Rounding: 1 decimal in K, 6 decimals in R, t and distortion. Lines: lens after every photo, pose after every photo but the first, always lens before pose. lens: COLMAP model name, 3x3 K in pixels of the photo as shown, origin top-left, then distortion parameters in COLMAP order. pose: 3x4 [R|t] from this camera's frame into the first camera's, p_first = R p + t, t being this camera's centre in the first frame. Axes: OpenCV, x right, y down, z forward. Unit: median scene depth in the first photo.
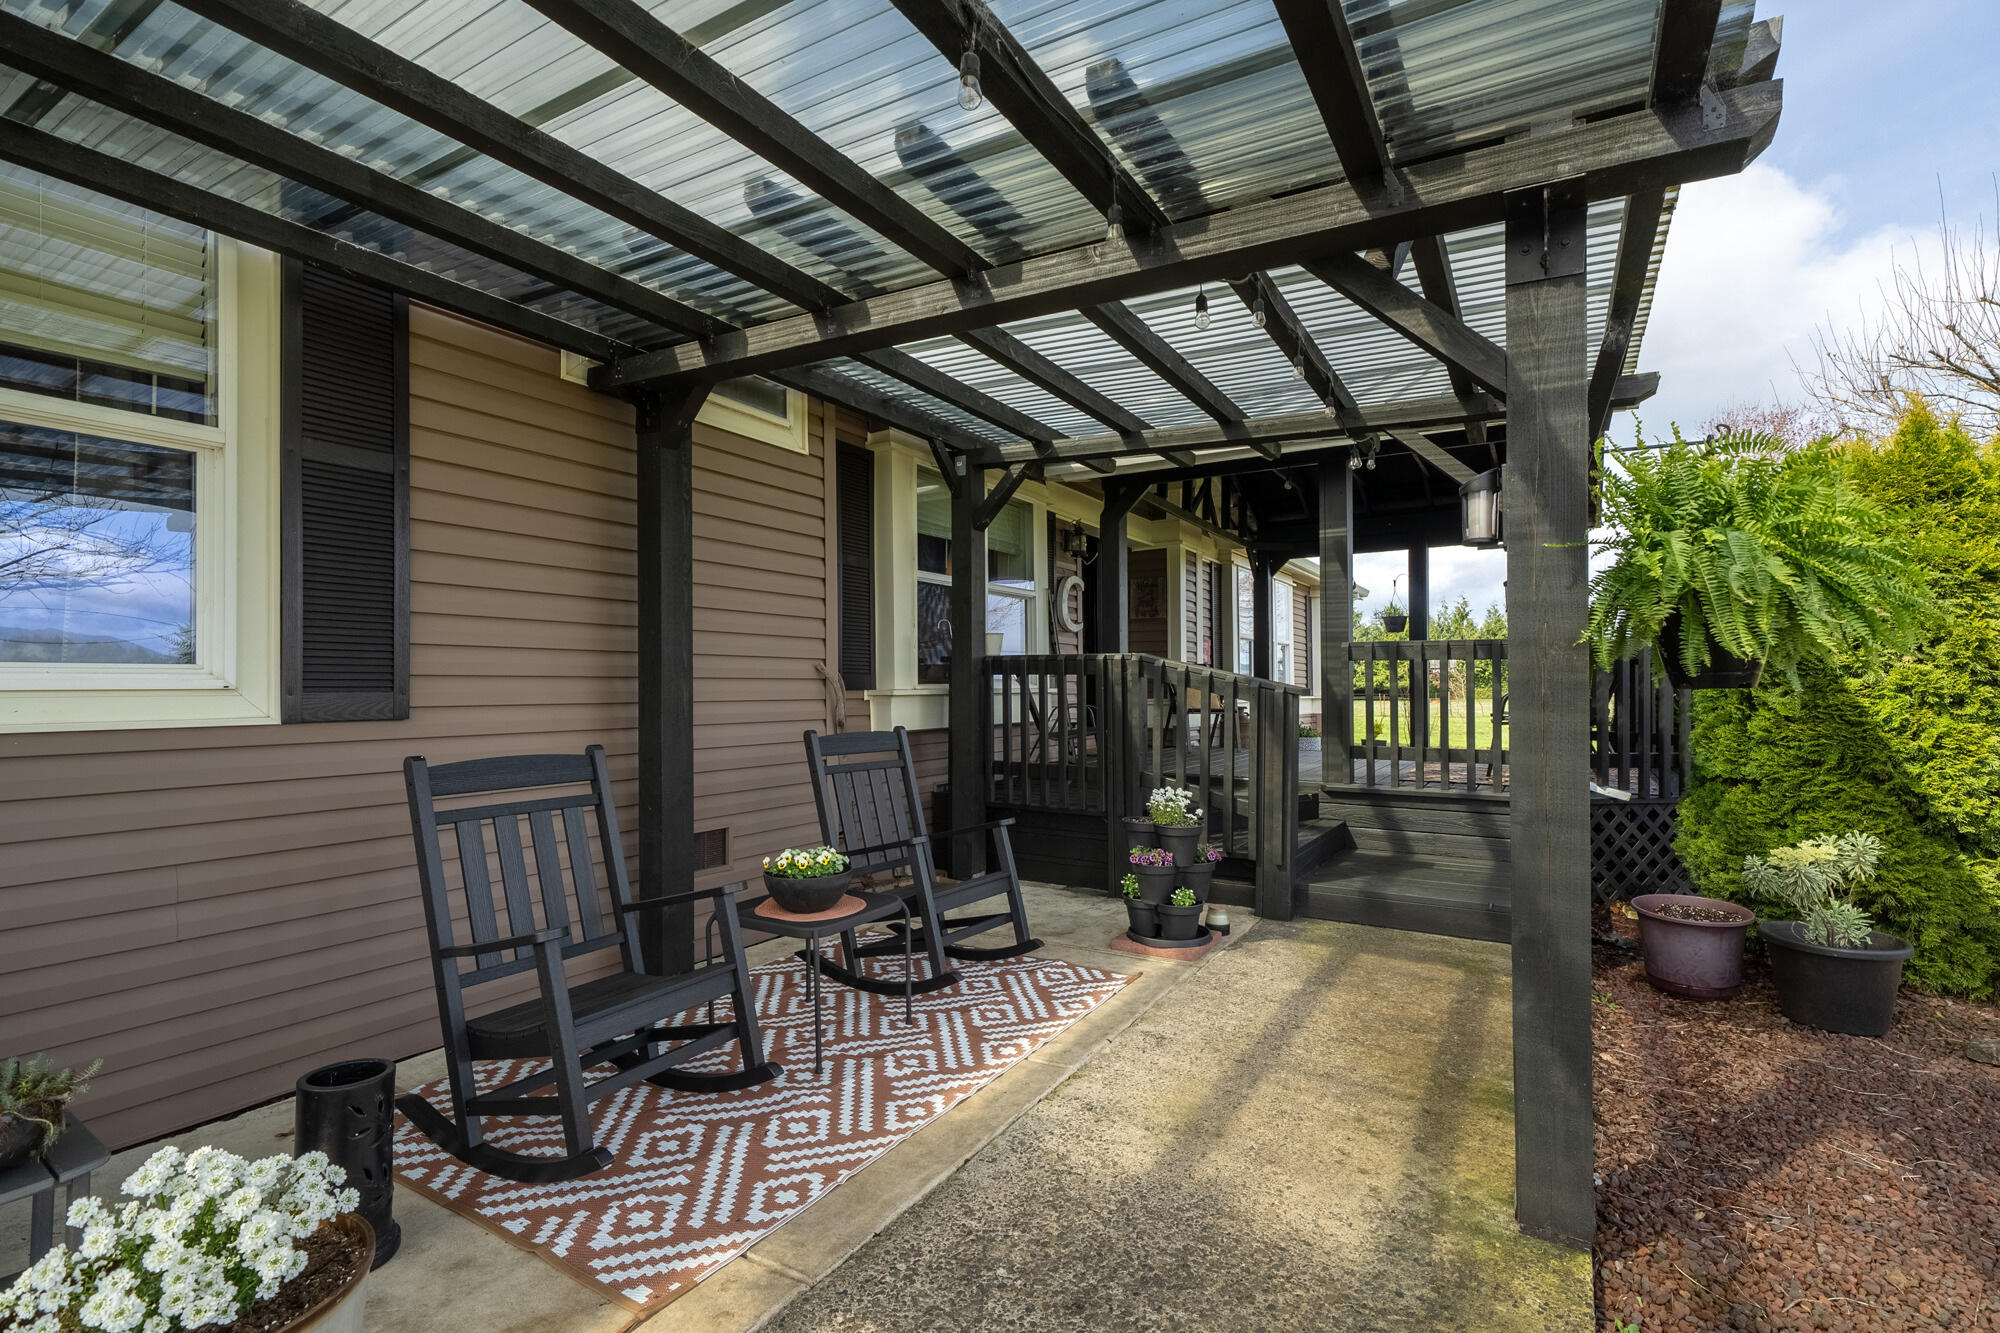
lens RADIAL K [[855.3, 0, 997.8], [0, 855.3, 677.0], [0, 0, 1]] dist [0.001823, 0.000183]
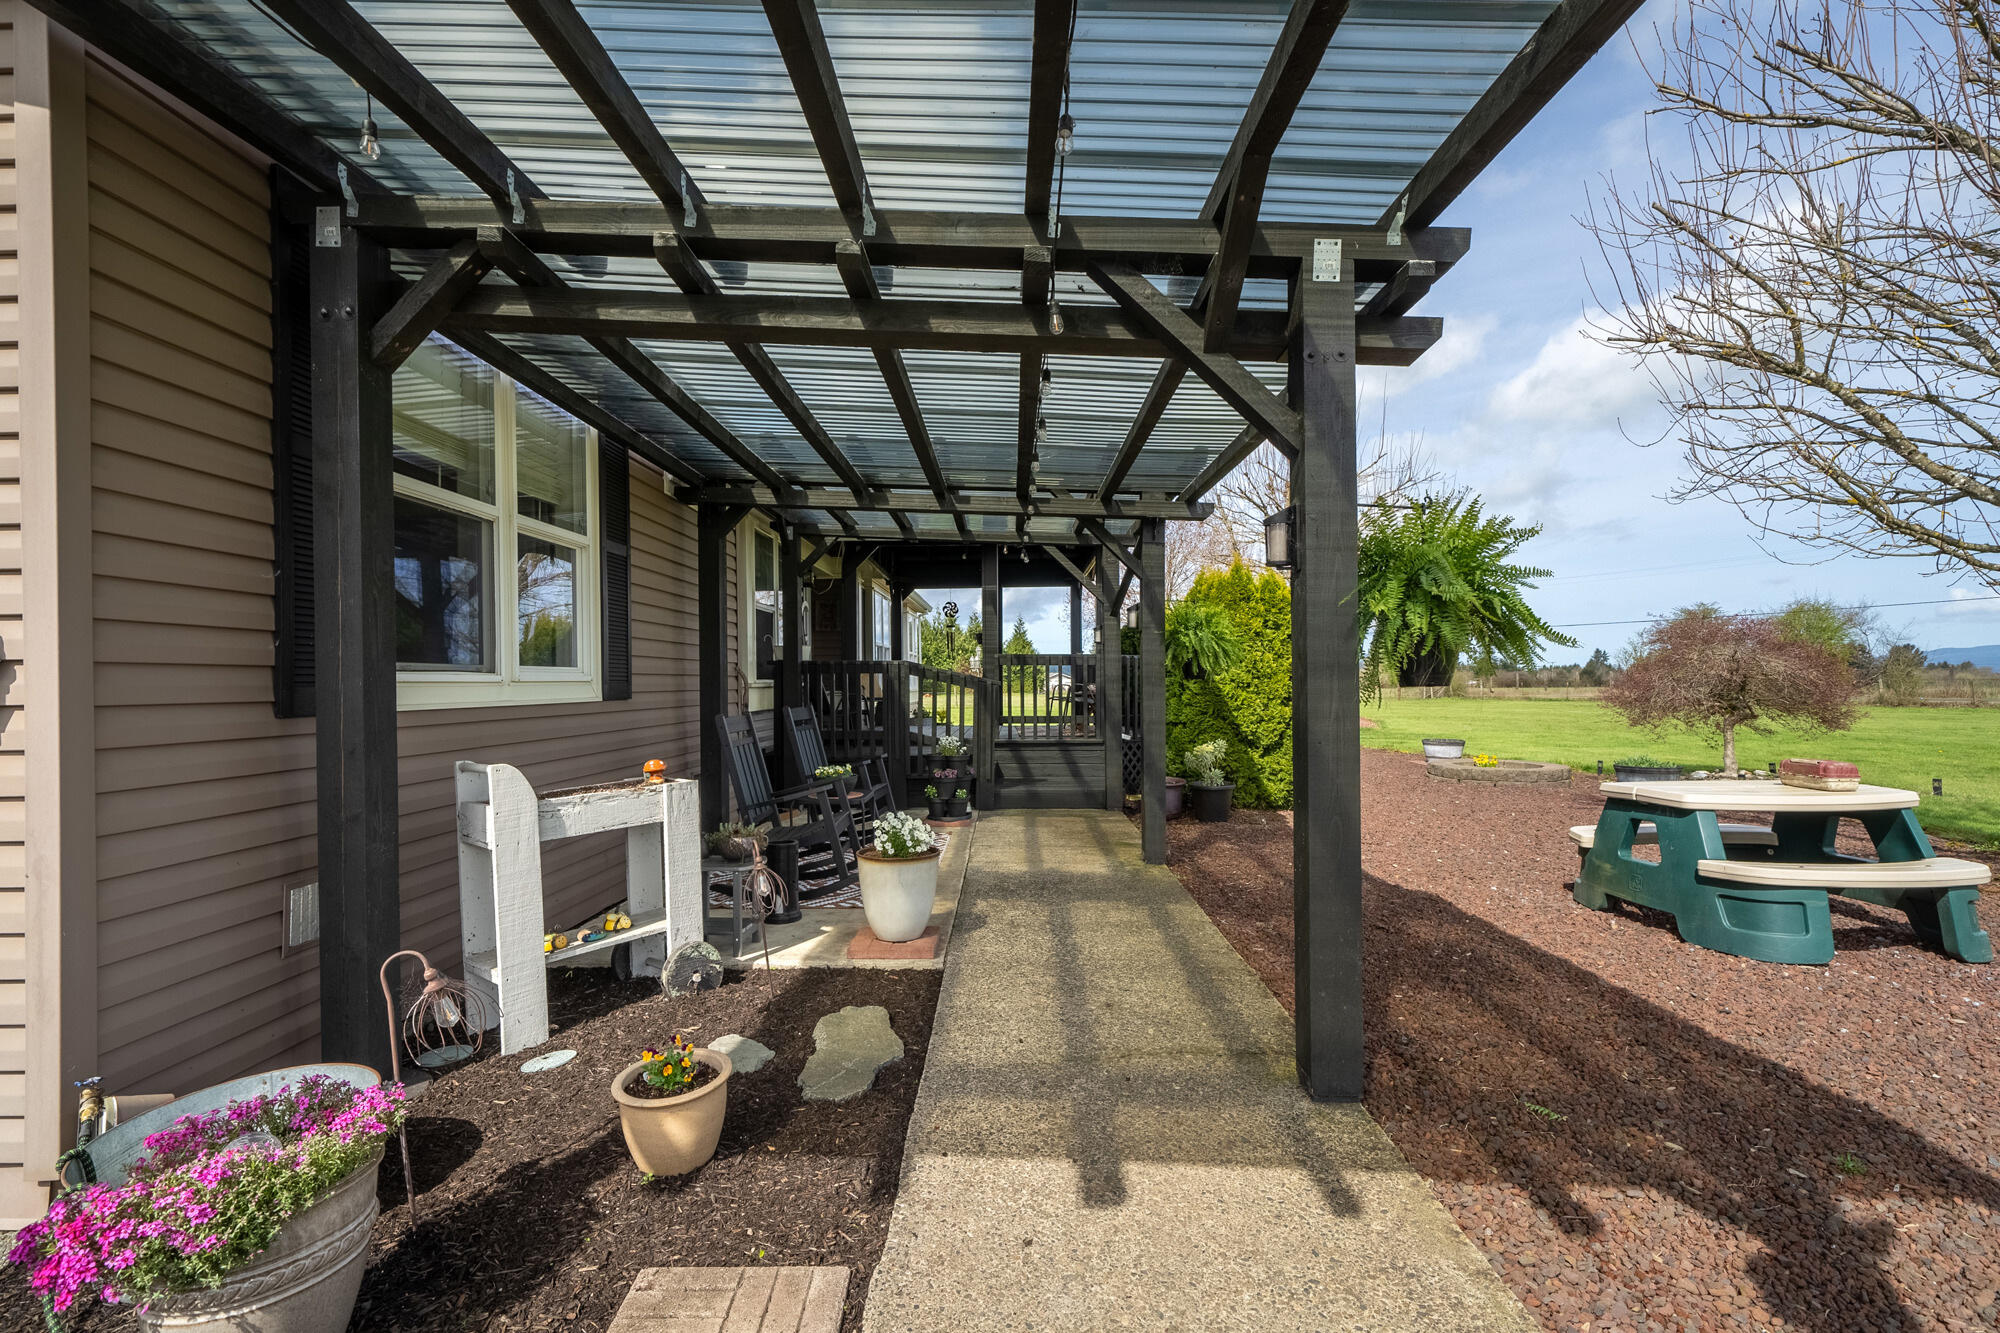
lens RADIAL K [[855.3, 0, 1001.6], [0, 855.3, 671.2], [0, 0, 1]] dist [0.001823, 0.000183]
pose [[0.844250, 0.003856, 0.535936, -0.713902], [-0.002374, 0.999991, -0.003457, -0.002844], [-0.535945, 0.001646, 0.844251, -0.624365]]
